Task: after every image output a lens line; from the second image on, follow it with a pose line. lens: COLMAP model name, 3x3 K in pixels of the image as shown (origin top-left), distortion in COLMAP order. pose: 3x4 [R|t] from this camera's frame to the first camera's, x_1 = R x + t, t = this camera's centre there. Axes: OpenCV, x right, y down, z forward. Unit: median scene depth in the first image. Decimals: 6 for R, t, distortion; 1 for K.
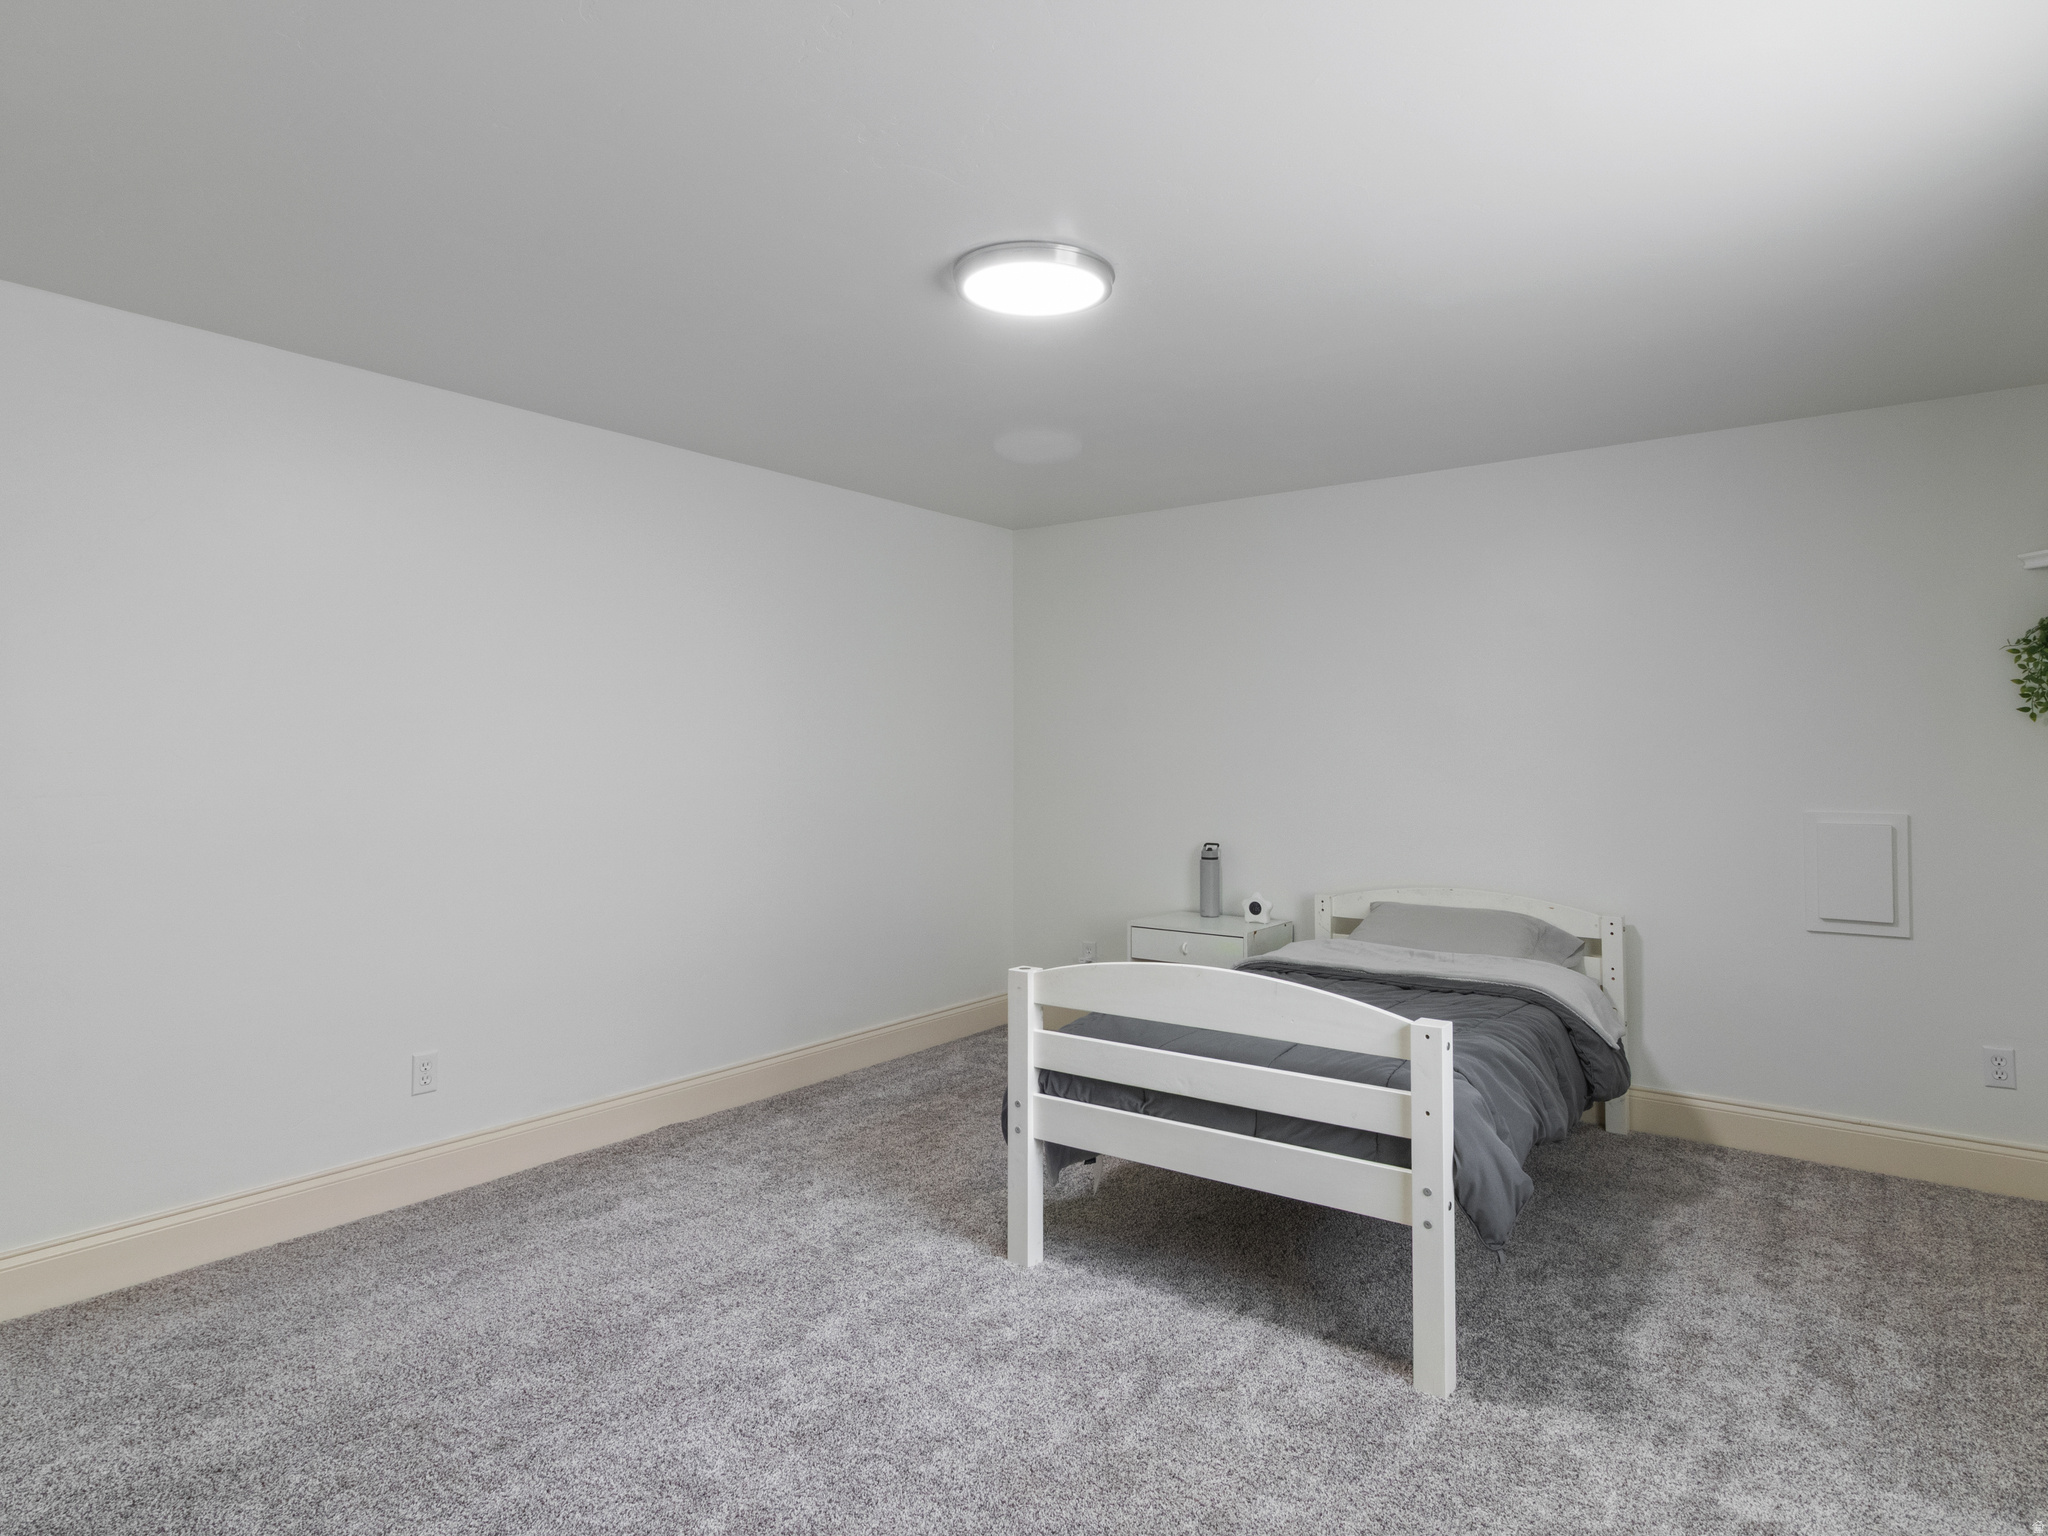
lens RADIAL K [[1172.5, 0, 1031.5], [0, 1172.5, 758.1], [0, 0, 1]] dist [0.001088, 0.001887]
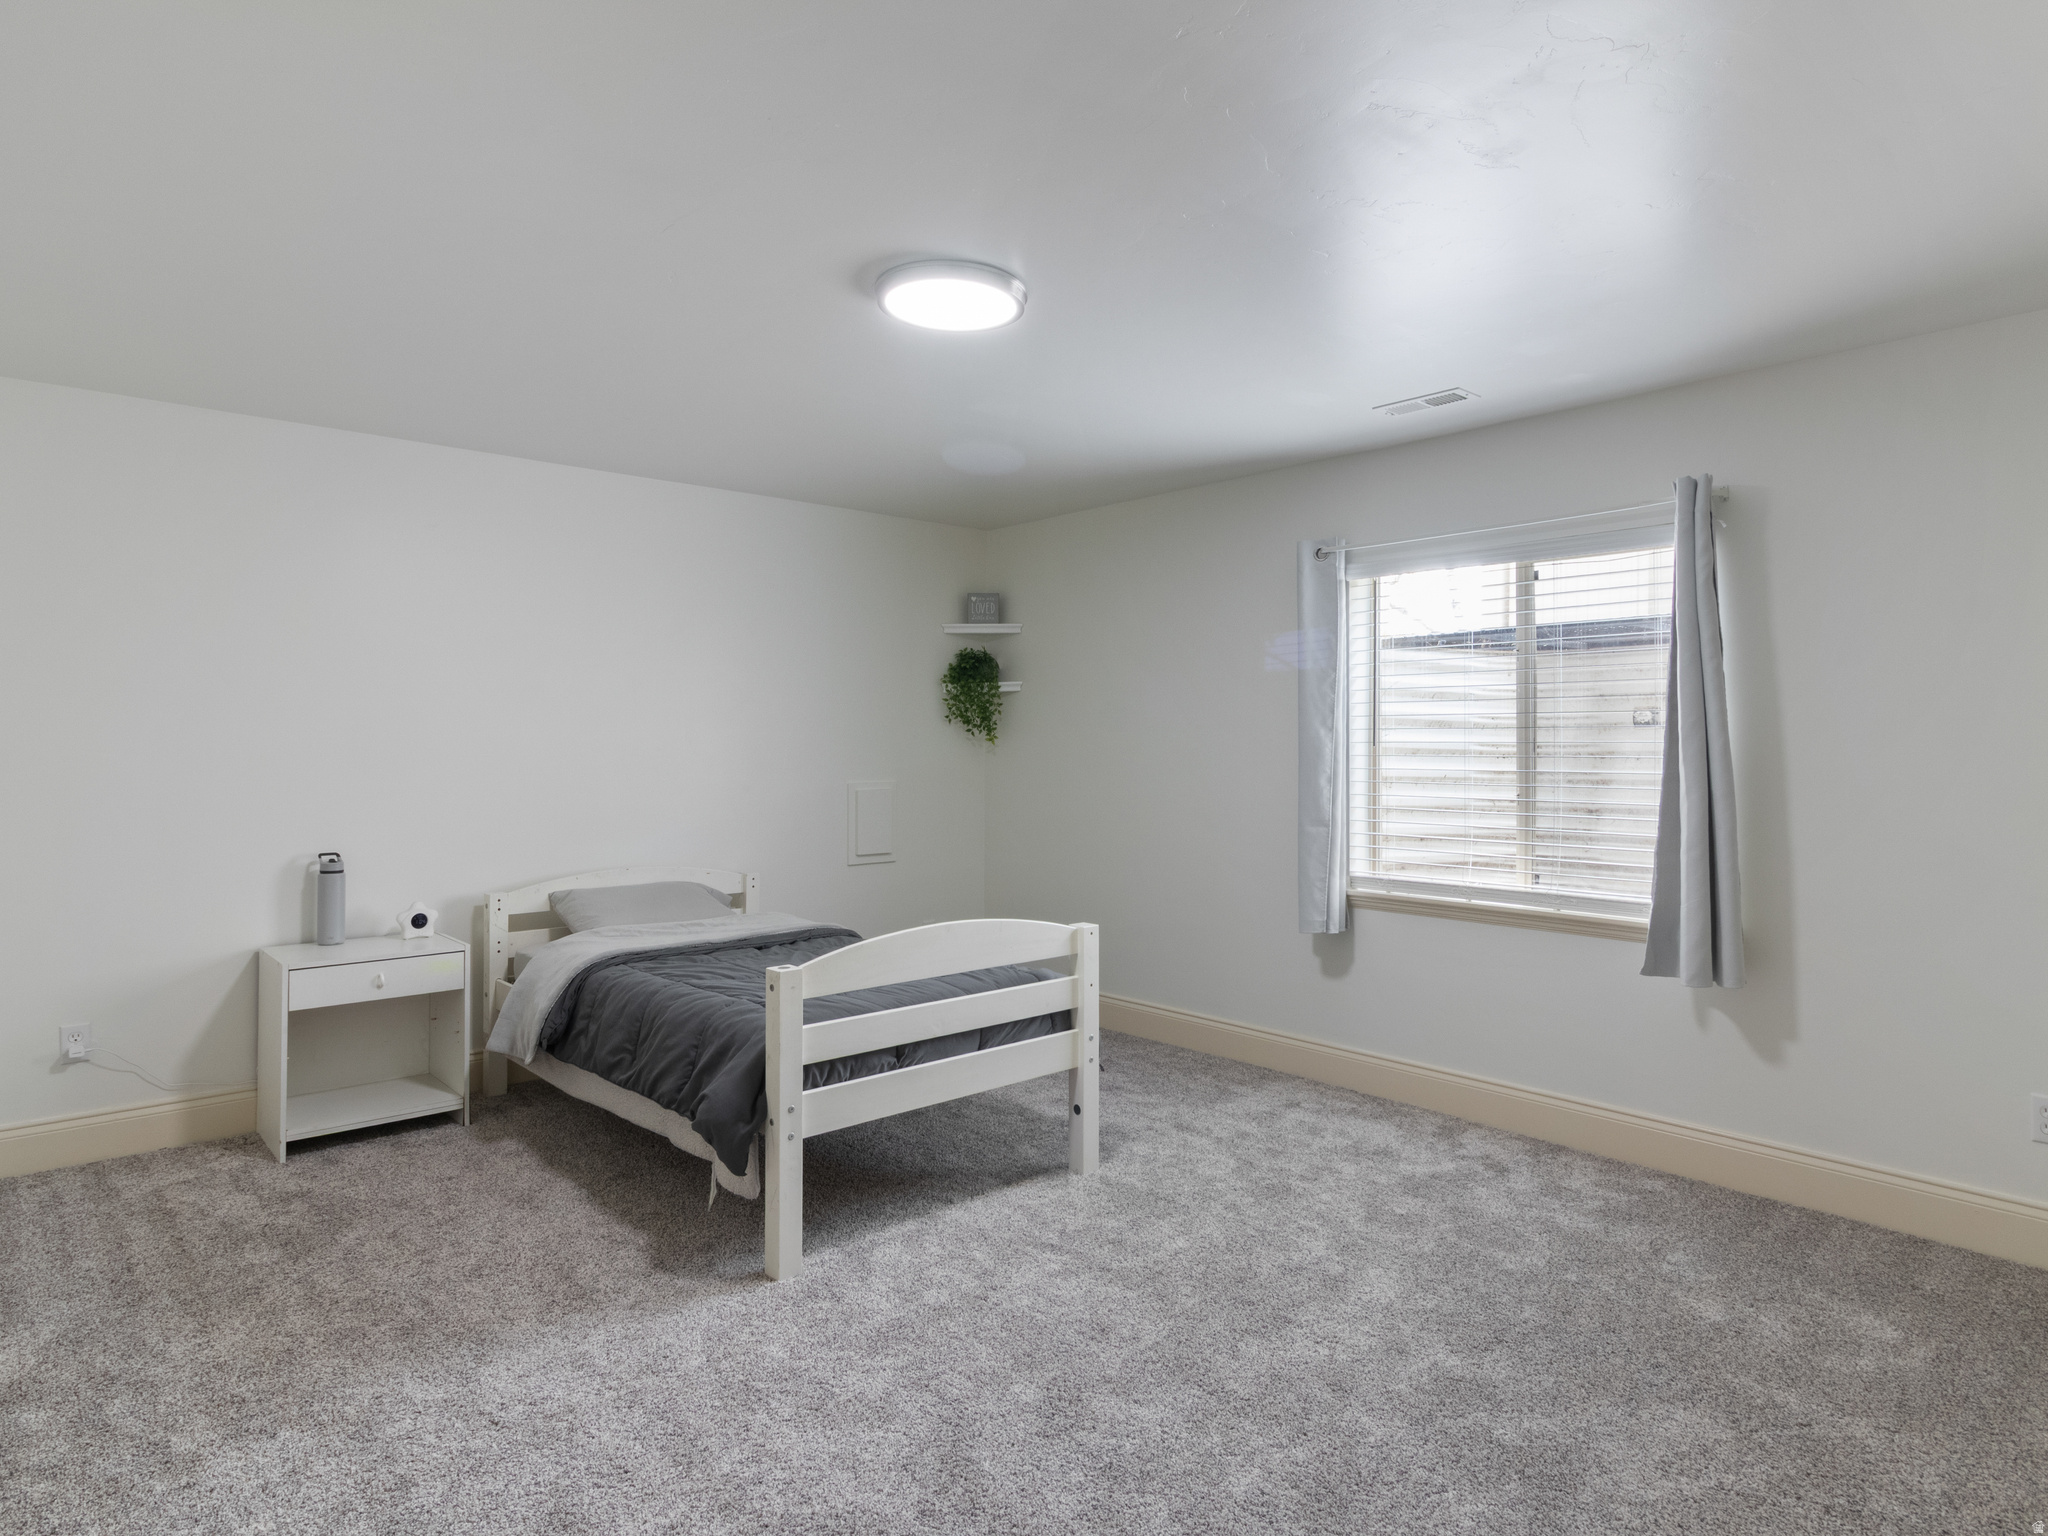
lens RADIAL K [[1172.5, 0, 1030.1], [0, 1172.5, 765.9], [0, 0, 1]] dist [0.001088, 0.001887]
pose [[0.211092, -0.018202, 0.977297, -0.904863], [0.002890, 0.999834, 0.017997, -0.000640], [-0.977462, -0.000974, 0.211109, 0.614751]]
